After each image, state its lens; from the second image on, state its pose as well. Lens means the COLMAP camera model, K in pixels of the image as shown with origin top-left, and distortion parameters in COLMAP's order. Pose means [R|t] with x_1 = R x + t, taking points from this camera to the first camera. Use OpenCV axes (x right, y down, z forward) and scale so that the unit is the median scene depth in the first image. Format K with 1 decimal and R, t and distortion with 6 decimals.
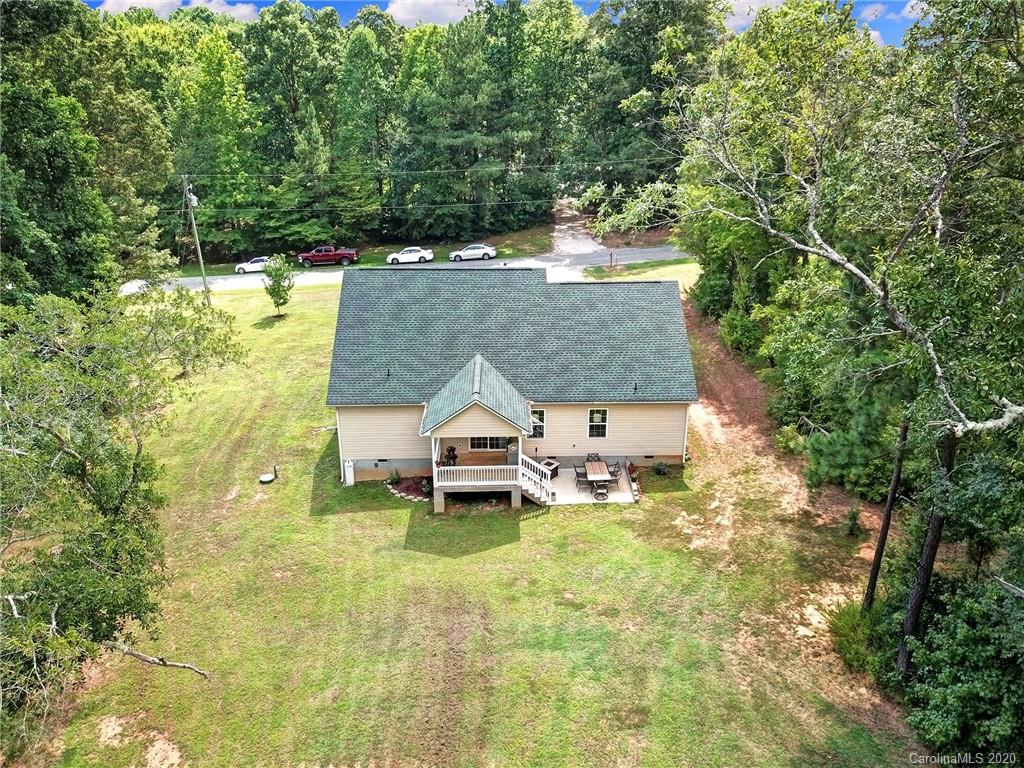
lens RADIAL K [[789.9, 0, 516.4], [0, 789.9, 386.4], [0, 0, 1]] dist [-0.003660, 0.004826]
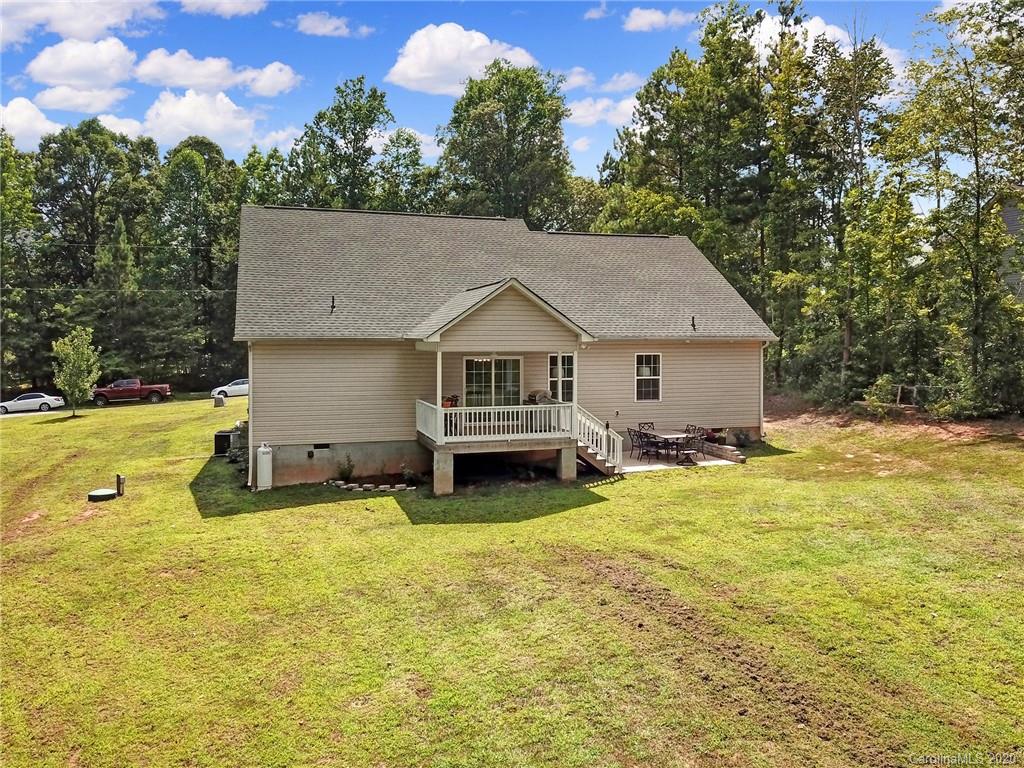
lens RADIAL K [[789.9, 0, 516.4], [0, 789.9, 386.4], [0, 0, 1]] dist [-0.003660, 0.004826]
pose [[0.959730, -0.004511, 0.280888, -0.200787], [0.098274, 0.942086, -0.320650, 0.264008], [-0.263174, 0.335342, 0.904591, 0.411854]]
